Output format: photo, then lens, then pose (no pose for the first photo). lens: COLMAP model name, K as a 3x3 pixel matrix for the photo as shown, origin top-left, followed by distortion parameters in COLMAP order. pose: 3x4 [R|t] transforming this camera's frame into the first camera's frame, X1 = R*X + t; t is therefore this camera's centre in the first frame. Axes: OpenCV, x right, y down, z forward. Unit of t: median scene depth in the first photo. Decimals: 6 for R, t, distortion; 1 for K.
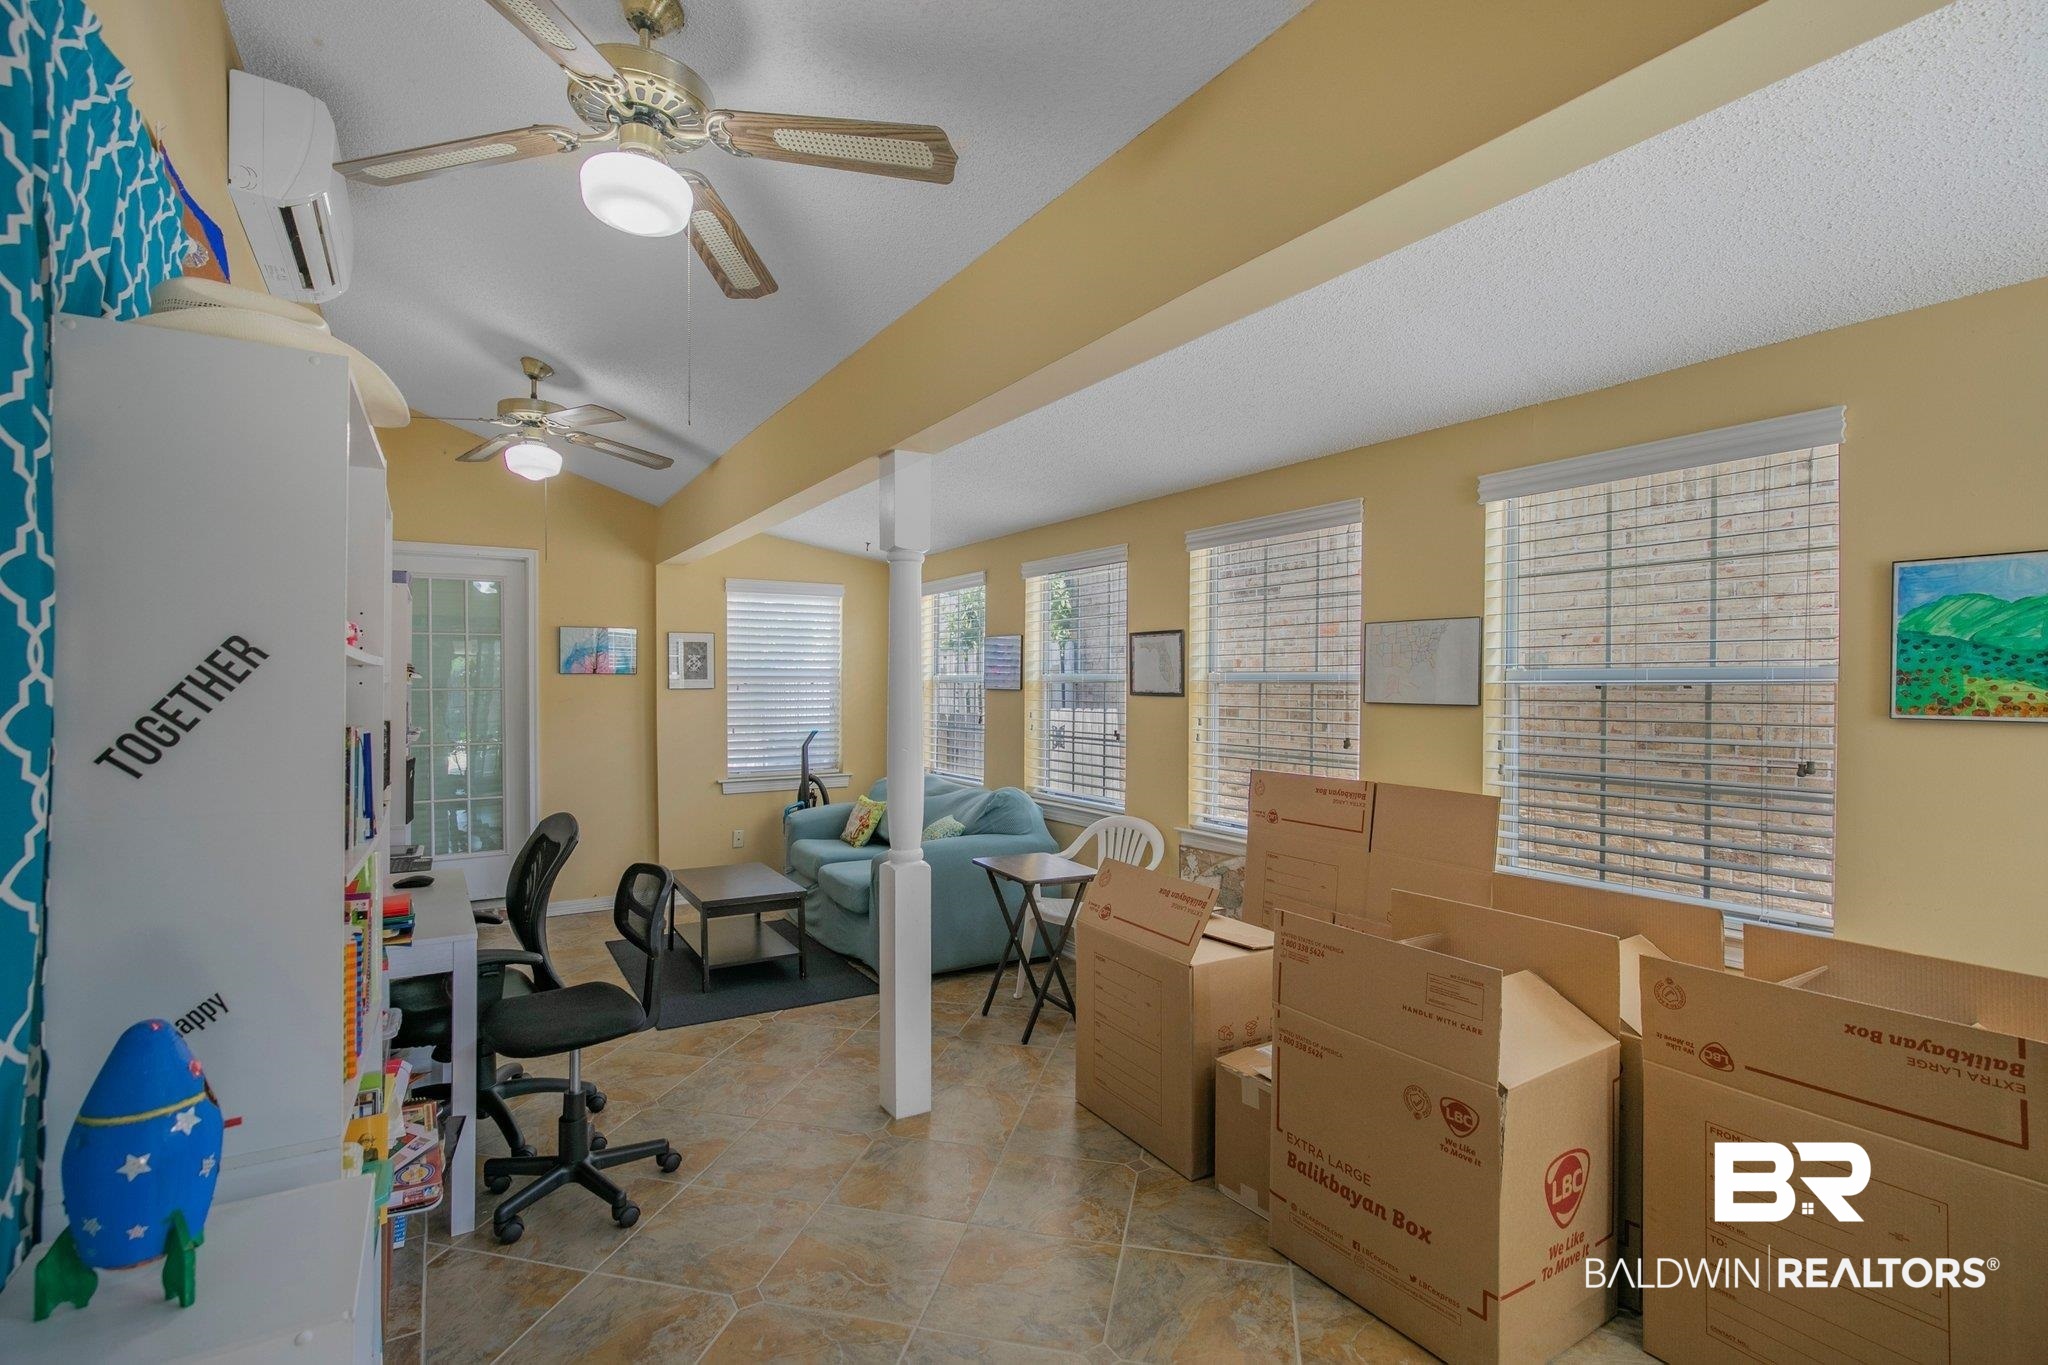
lens RADIAL K [[932.0, 0, 1021.4], [0, 932.0, 686.2], [0, 0, 1]] dist [-0.002714, 0.001256]
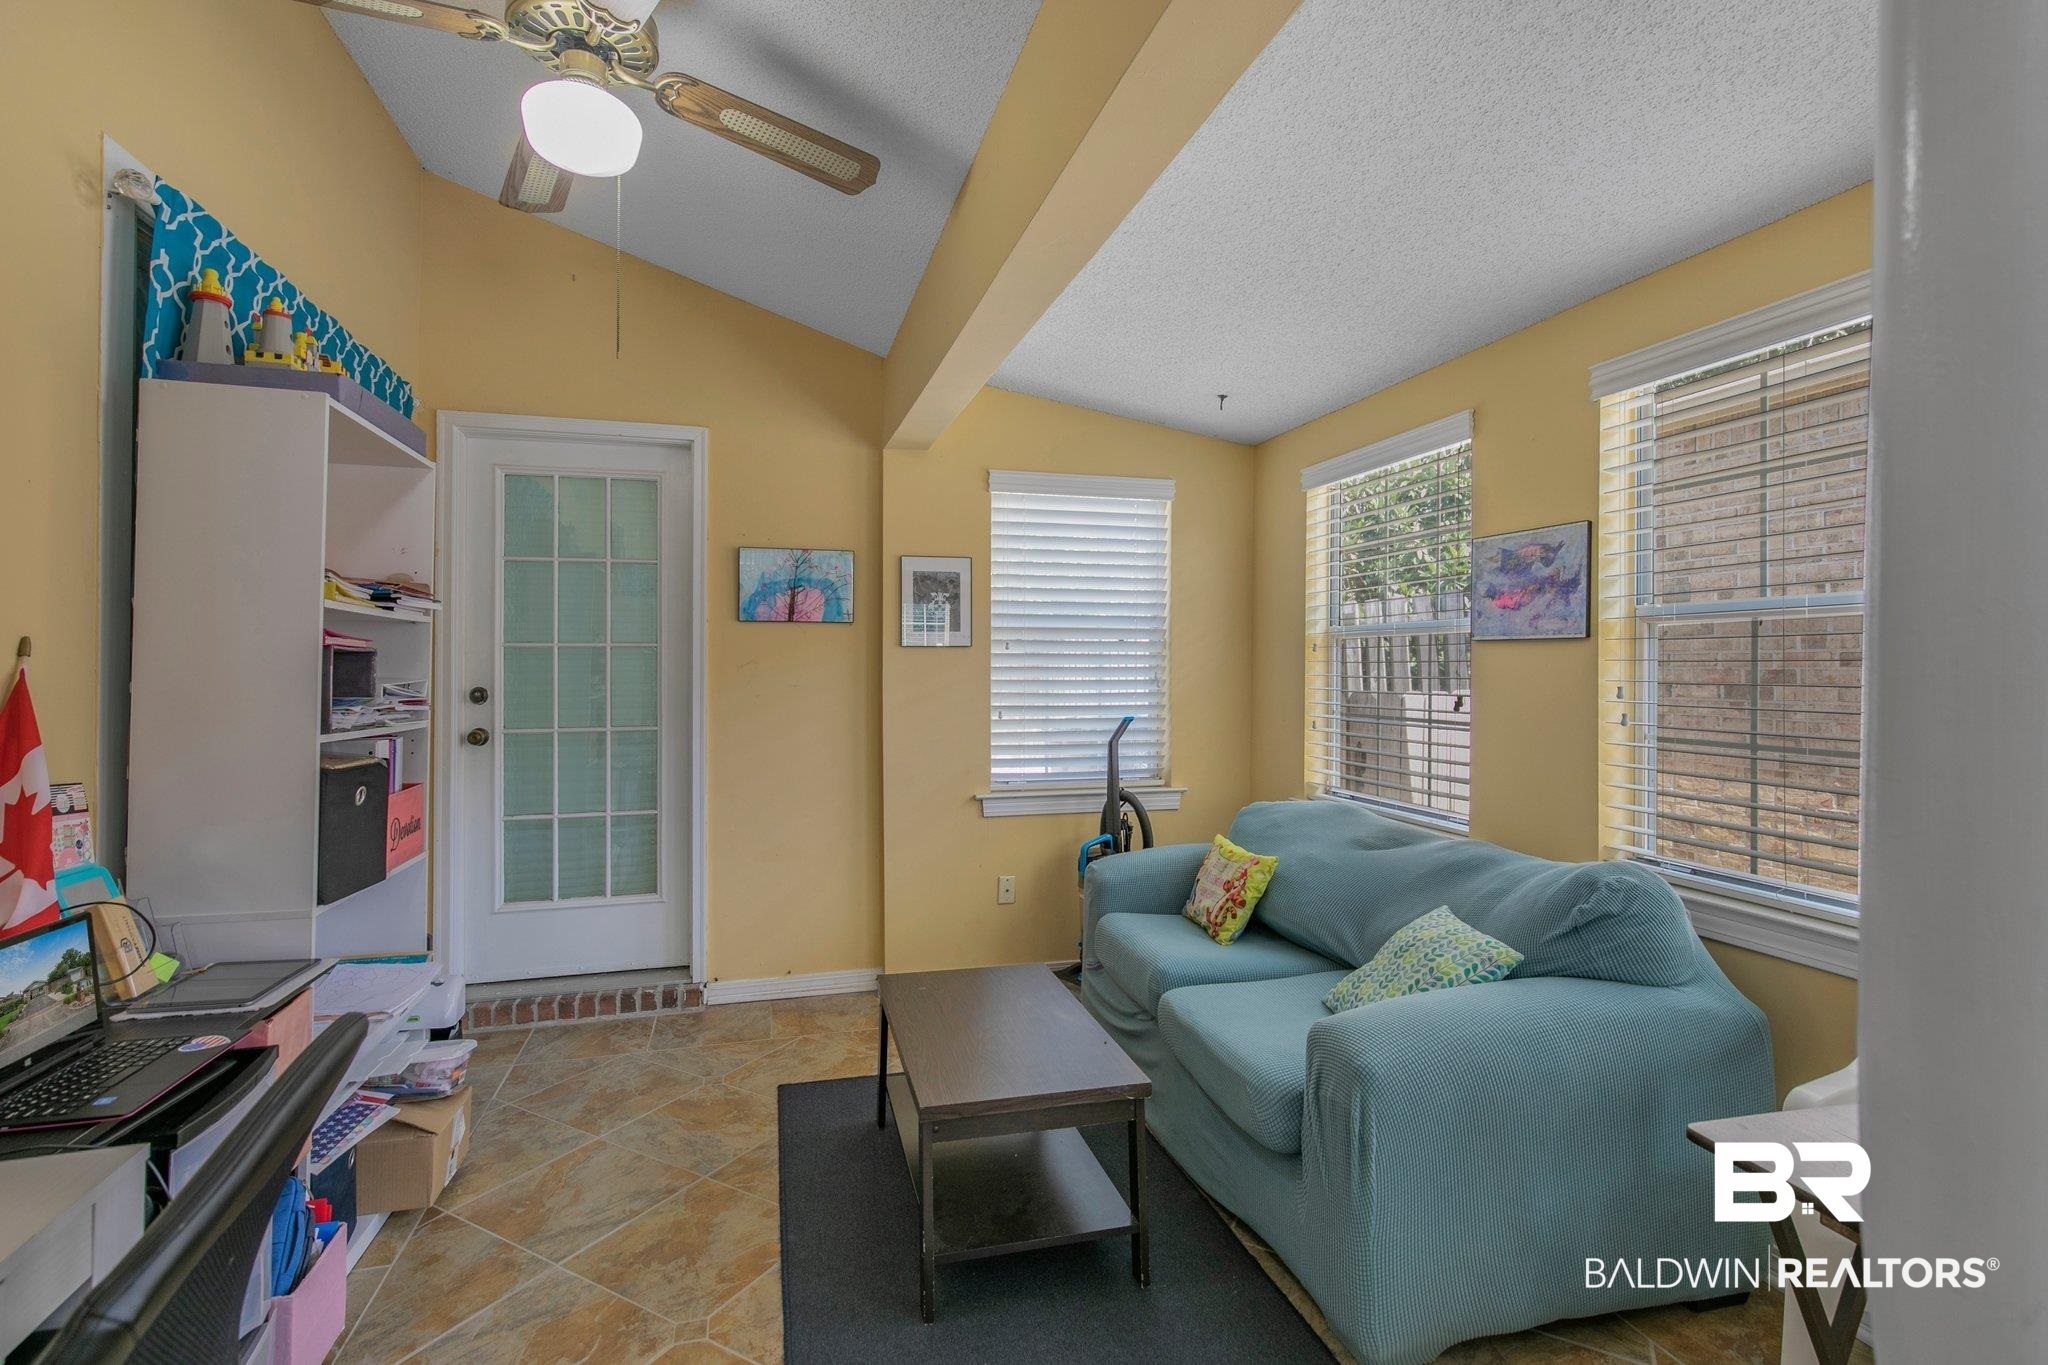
lens RADIAL K [[944.9, 0, 1028.2], [0, 944.9, 660.9], [0, 0, 1]] dist [-0.001079, 0.000272]
pose [[0.961465, 0.000720, -0.274927, -0.128703], [-0.003367, 0.999952, -0.009158, 0.019185], [0.274907, 0.009731, 0.961422, 0.435961]]
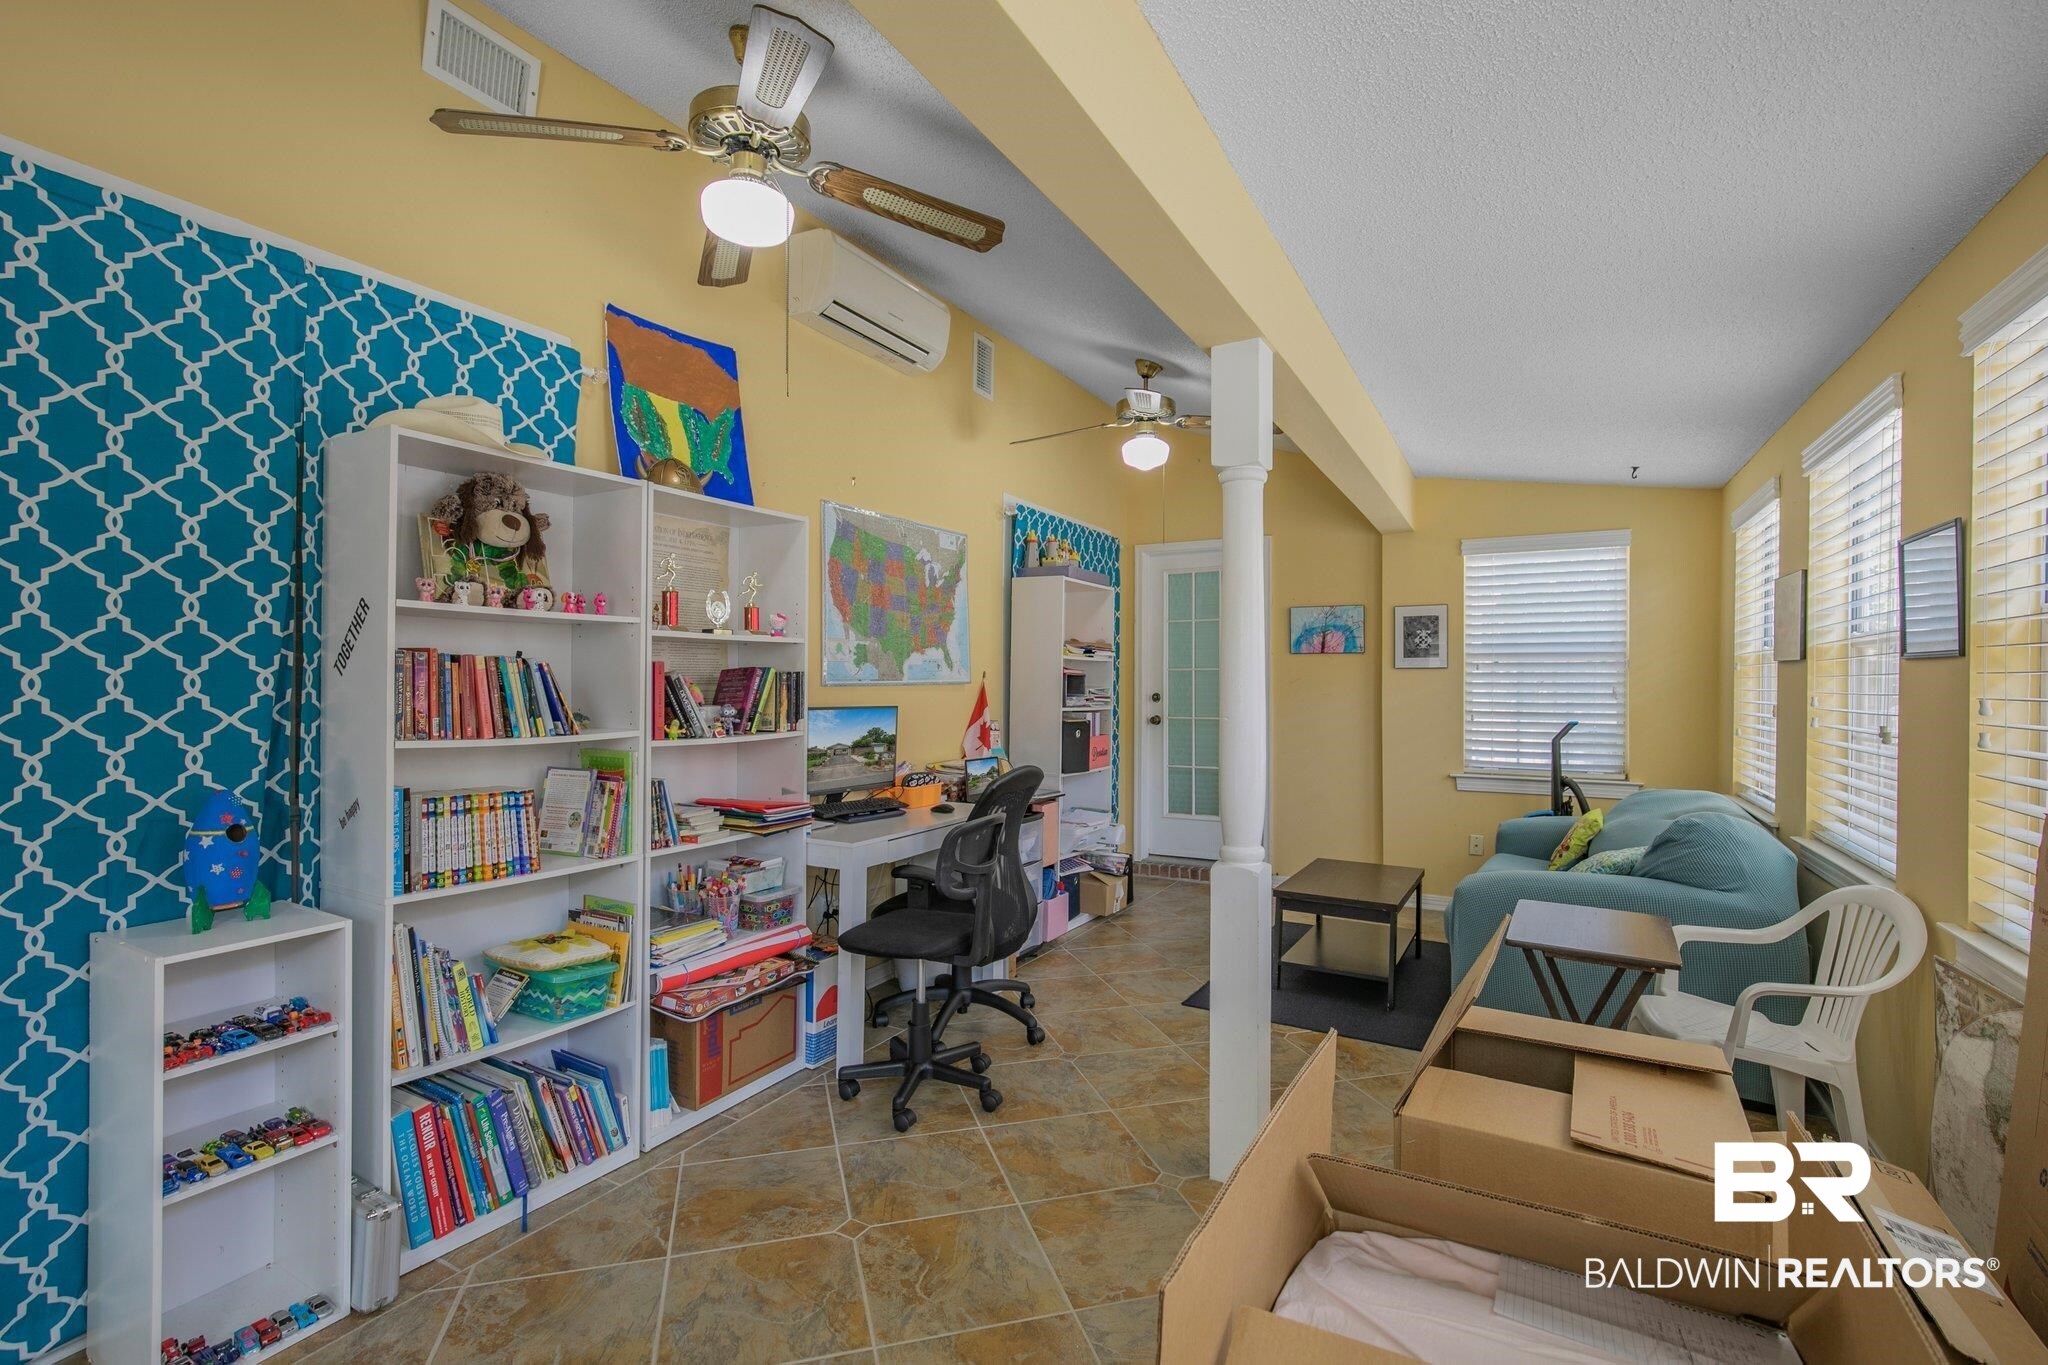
lens RADIAL K [[934.9, 0, 1014.7], [0, 934.9, 676.0], [0, 0, 1]] dist [-0.000837, 0.000049]
pose [[0.485009, -0.002145, -0.874506, 0.255887], [-0.006462, 0.999961, -0.006037, 0.019578], [0.874485, 0.008580, 0.484977, 0.239885]]
